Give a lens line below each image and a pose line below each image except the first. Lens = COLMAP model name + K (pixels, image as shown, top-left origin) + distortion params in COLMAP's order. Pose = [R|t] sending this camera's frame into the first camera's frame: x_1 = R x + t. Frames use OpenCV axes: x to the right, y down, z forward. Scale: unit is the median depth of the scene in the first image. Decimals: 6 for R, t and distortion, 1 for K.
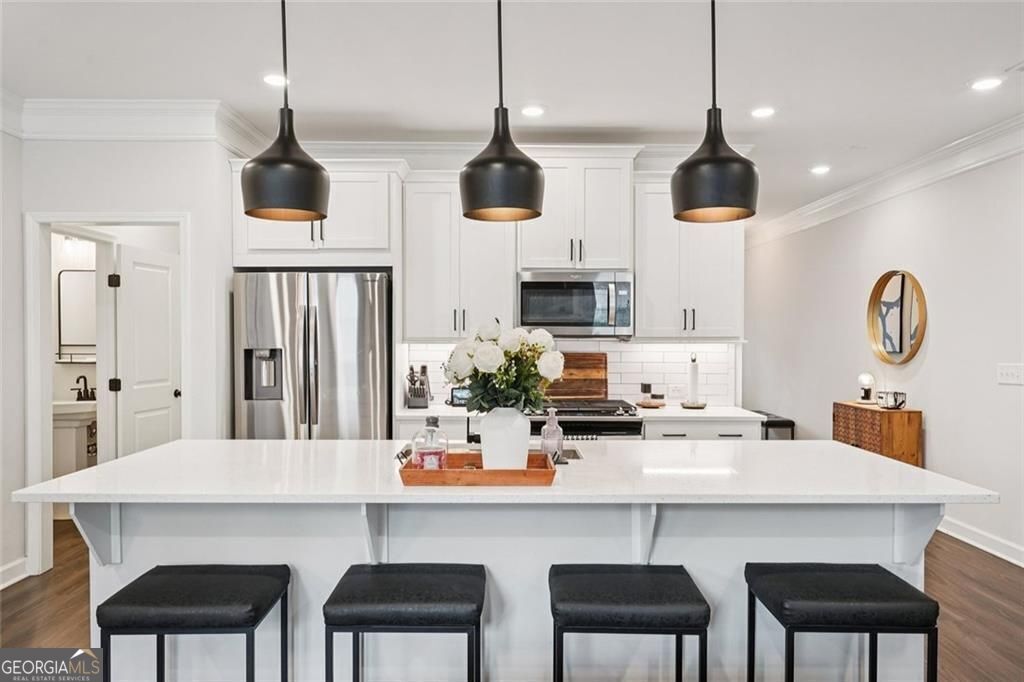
lens RADIAL K [[706.3, 0, 511.3], [0, 706.3, 346.7], [0, 0, 1]] dist [0.007811, -0.001527]
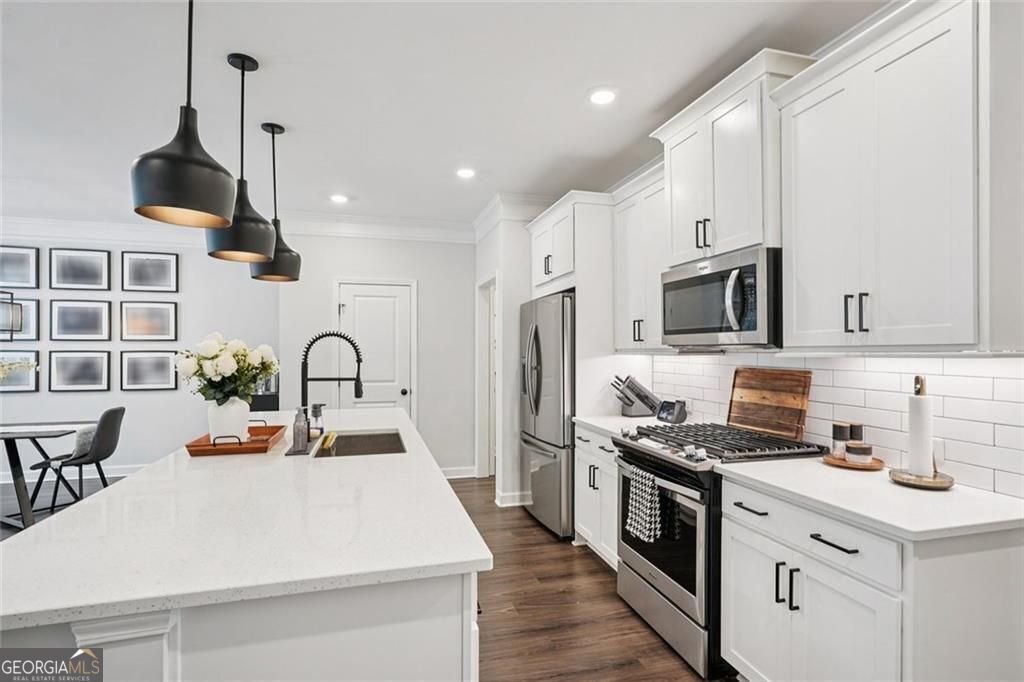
lens RADIAL K [[511.1, 0, 511.9], [0, 511.1, 346.2], [0, 0, 1]] dist [-0.001982, 0.003736]
pose [[0.260676, -0.008624, -0.965388, 0.539851], [-0.016053, 0.999783, -0.013266, -0.003644], [0.965293, 0.018956, 0.260481, 0.619887]]
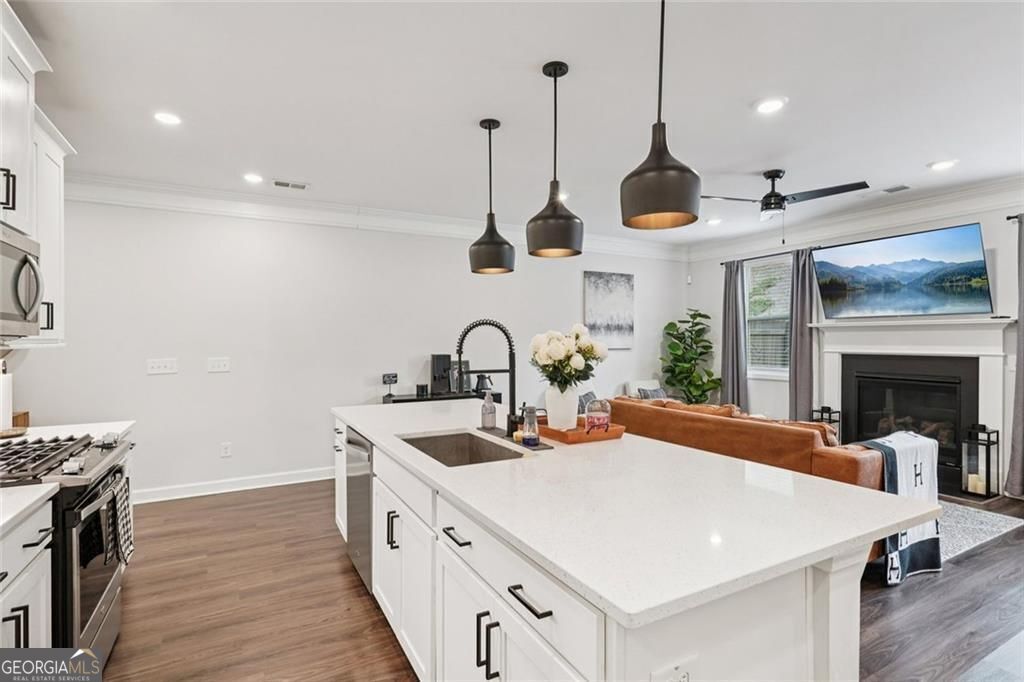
lens RADIAL K [[511.1, 0, 508.1], [0, 511.1, 340.3], [0, 0, 1]] dist [-0.001982, 0.003736]
pose [[-0.476694, 0.000218, 0.879069, -0.450412], [0.017408, 0.999806, 0.009192, -0.008219], [-0.878897, 0.019684, -0.476605, 0.799584]]
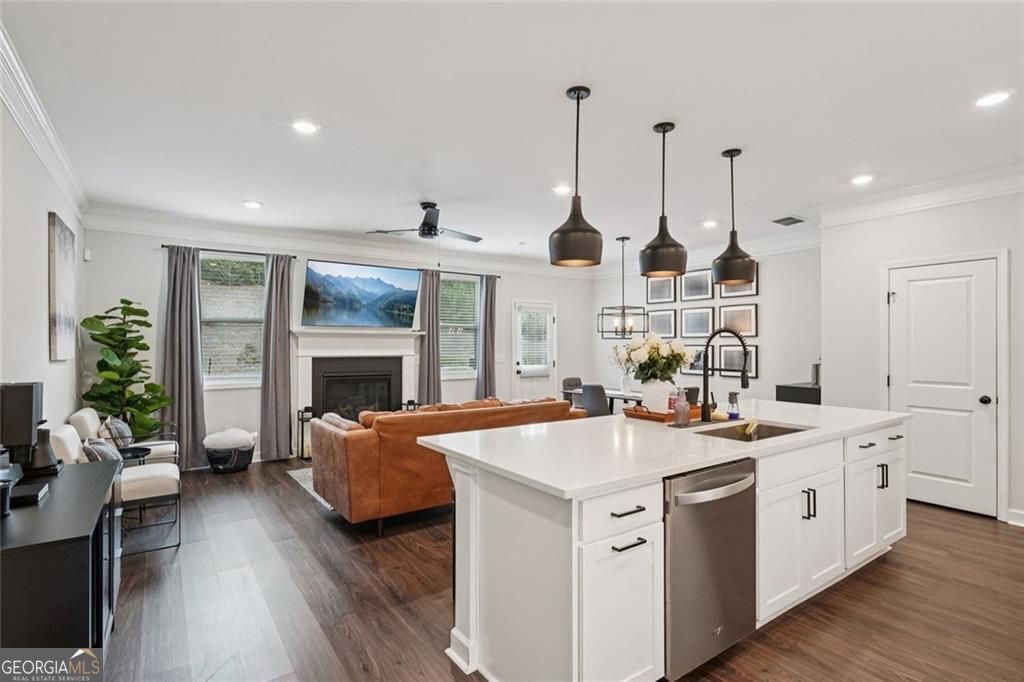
lens RADIAL K [[511.1, 0, 510.5], [0, 511.1, 347.8], [0, 0, 1]] dist [-0.001982, 0.003736]
pose [[-0.822425, 0.001906, -0.568871, 0.531520], [-0.011369, 0.999740, 0.019786, -0.008560], [0.568760, 0.022740, -0.822189, 0.928559]]
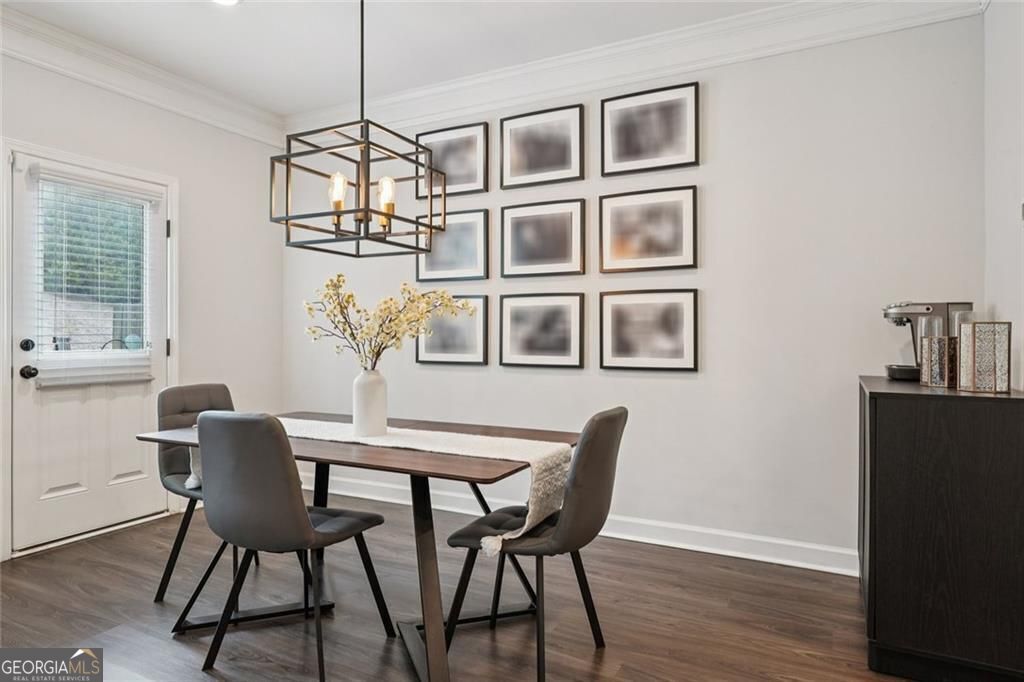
lens RADIAL K [[604.2, 0, 518.2], [0, 604.2, 344.6], [0, 0, 1]] dist [-0.016790, 0.001523]
pose [[-0.461654, 0.009436, -0.887010, -0.114408], [-0.016260, 0.999685, 0.019098, 0.053602], [0.886911, 0.023240, -0.461355, 0.319036]]
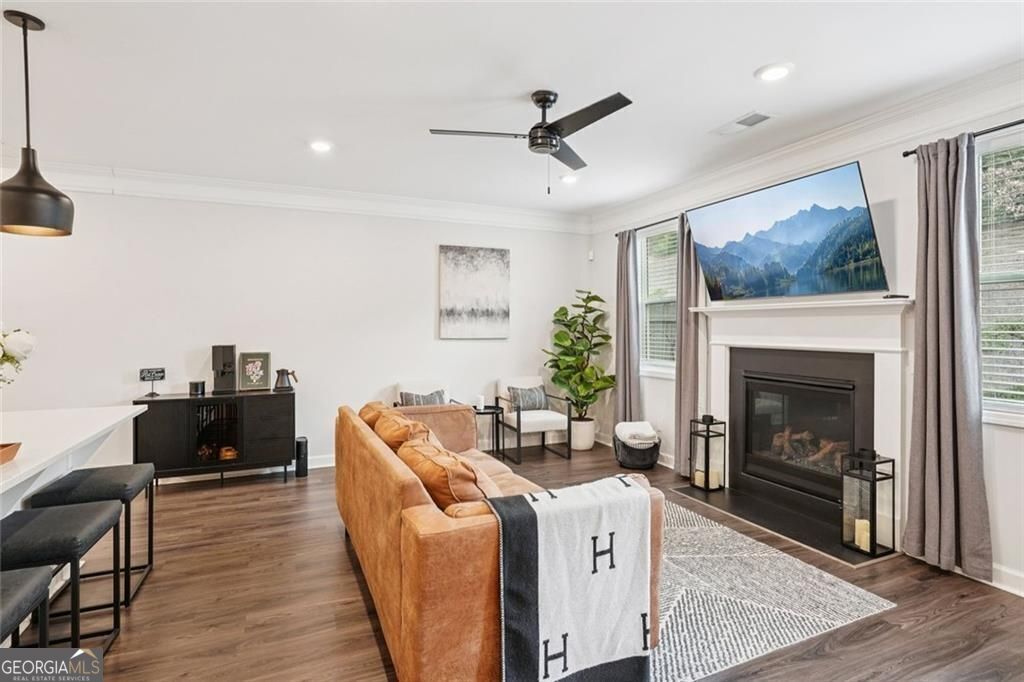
lens RADIAL K [[511.1, 0, 509.8], [0, 511.1, 329.5], [0, 0, 1]] dist [-0.001982, 0.003736]
pose [[-0.394475, -0.004006, 0.918898, -0.458695], [0.017170, 0.999784, 0.011730, -0.000282], [-0.918746, 0.020405, -0.394320, 0.279186]]
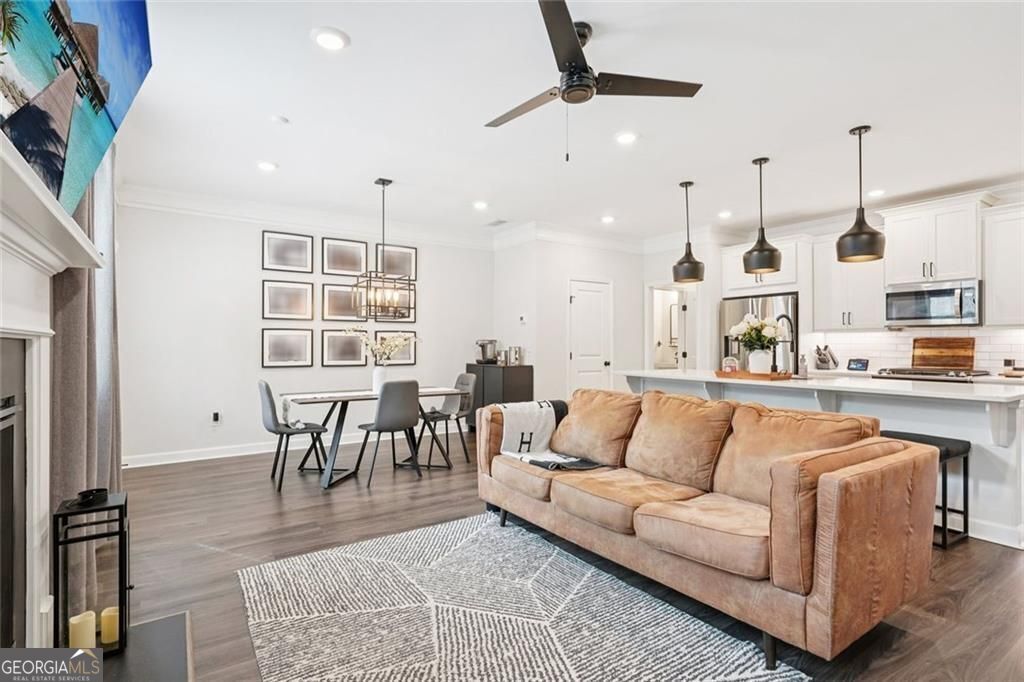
lens RADIAL K [[511.1, 0, 513.7], [0, 511.1, 343.1], [0, 0, 1]] dist [-0.001982, 0.003736]
pose [[0.555458, -0.003935, -0.831535, 0.485776], [-0.015033, 0.999778, -0.014774, 0.050156], [0.831409, 0.020707, 0.555275, -0.341662]]
